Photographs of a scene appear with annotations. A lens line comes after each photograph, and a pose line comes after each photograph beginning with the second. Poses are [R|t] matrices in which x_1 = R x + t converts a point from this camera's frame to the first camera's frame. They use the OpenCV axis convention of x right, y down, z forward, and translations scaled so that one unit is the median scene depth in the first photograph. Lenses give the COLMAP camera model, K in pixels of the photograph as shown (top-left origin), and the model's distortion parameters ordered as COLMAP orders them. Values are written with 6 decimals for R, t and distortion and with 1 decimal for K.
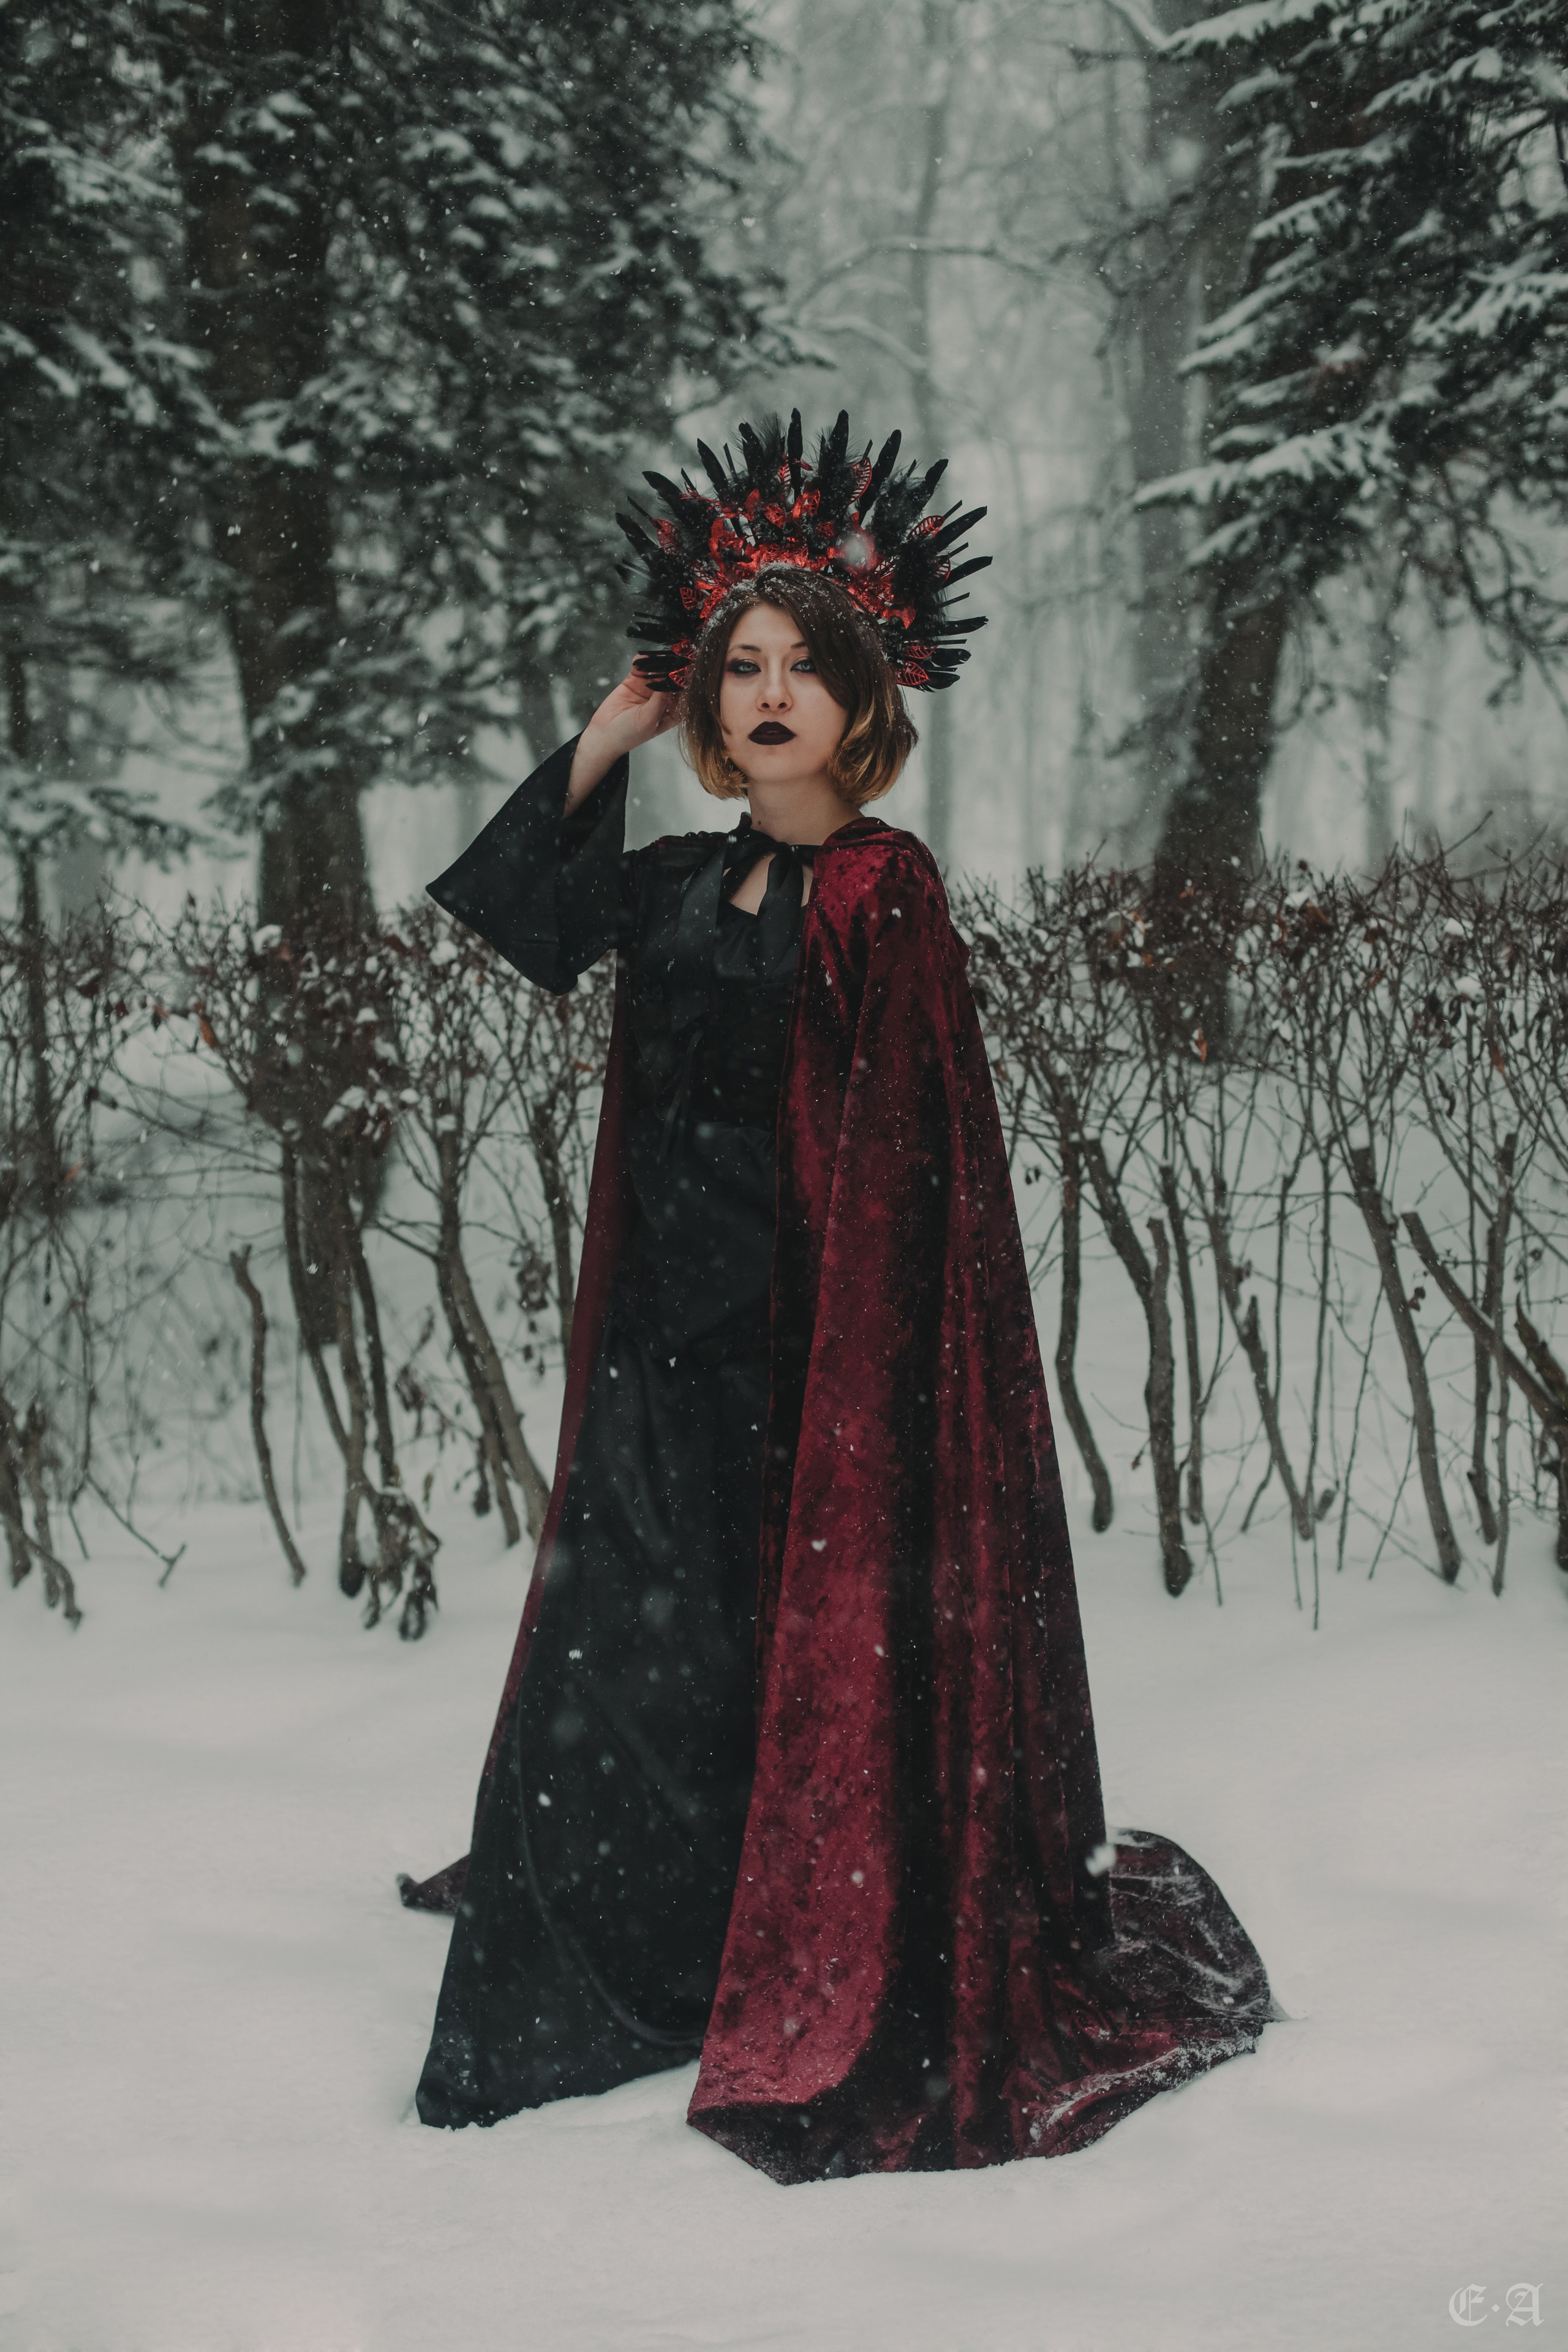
lens RADIAL K [[3294.1, 0, 784.0], [0, 3294.1, 1176.0], [0, 0, 1]] dist [-0.212587, 0.453305]
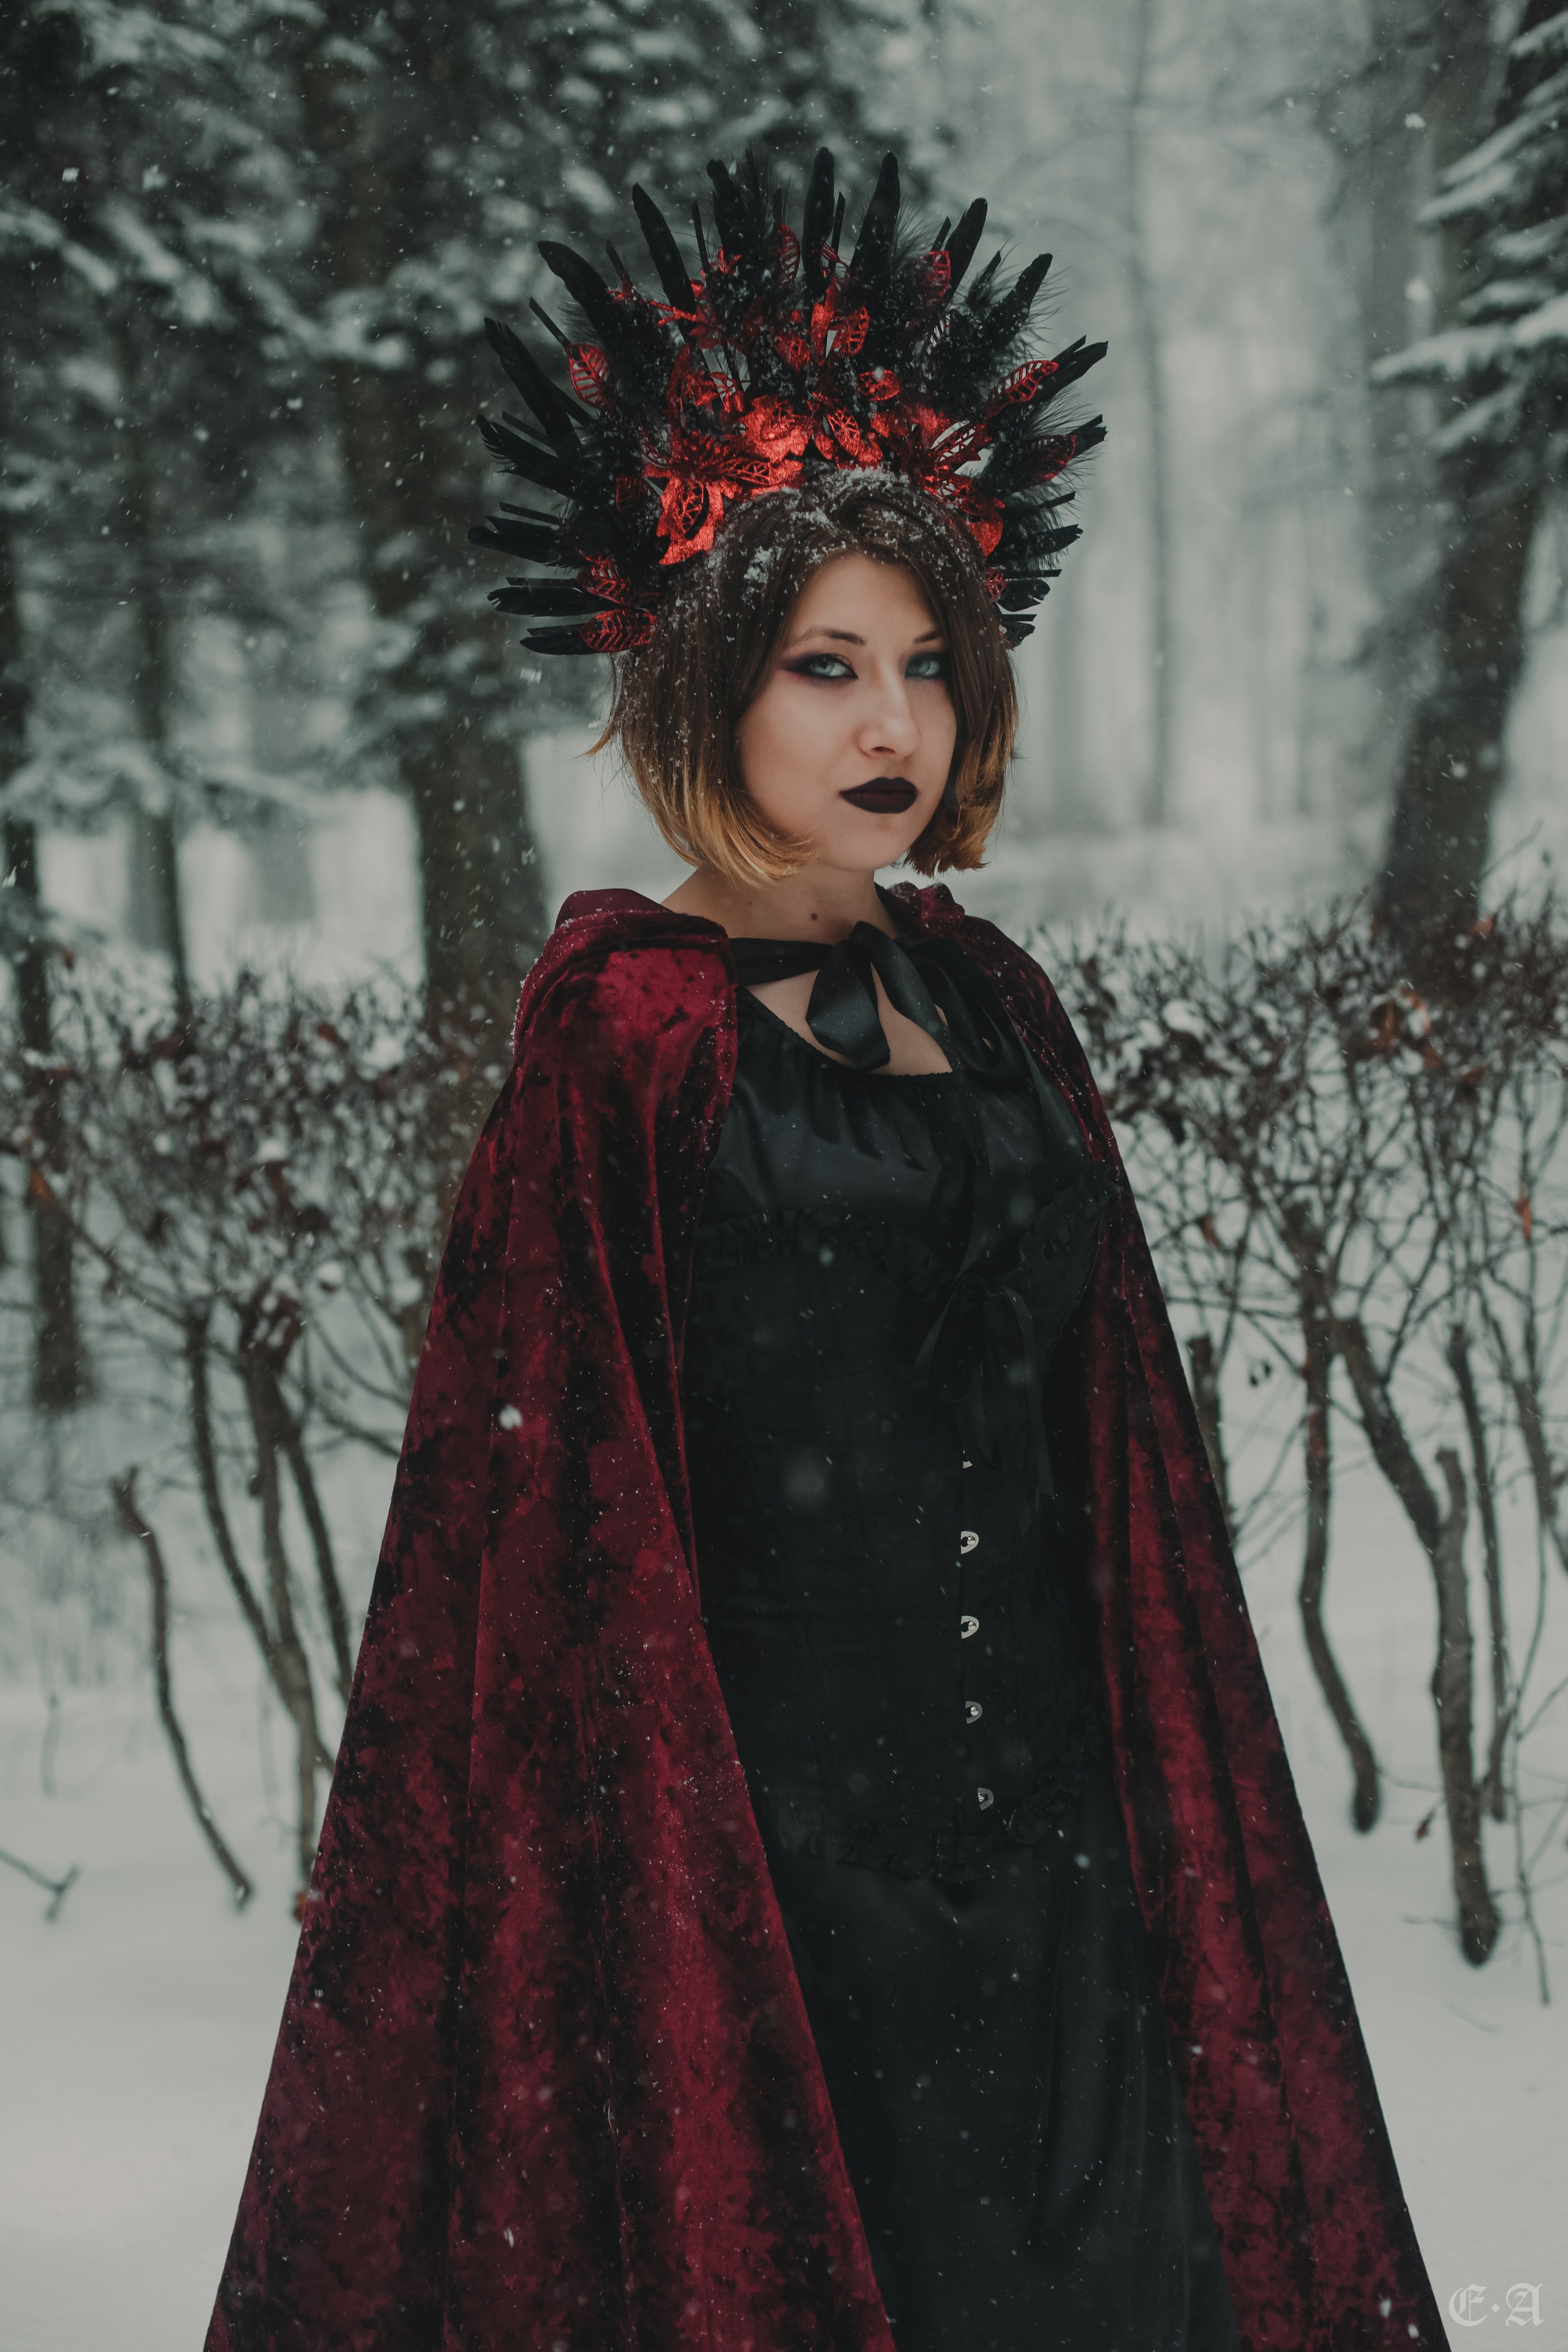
lens RADIAL K [[3307.9, 0, 782.7], [0, 3307.9, 1110.5], [0, 0, 1]] dist [-0.209082, 0.521058]
pose [[0.997306, -0.017386, -0.071268, 0.012506], [0.018002, 0.999806, 0.008014, -0.027777], [0.071115, -0.009275, 0.997425, 0.149041]]
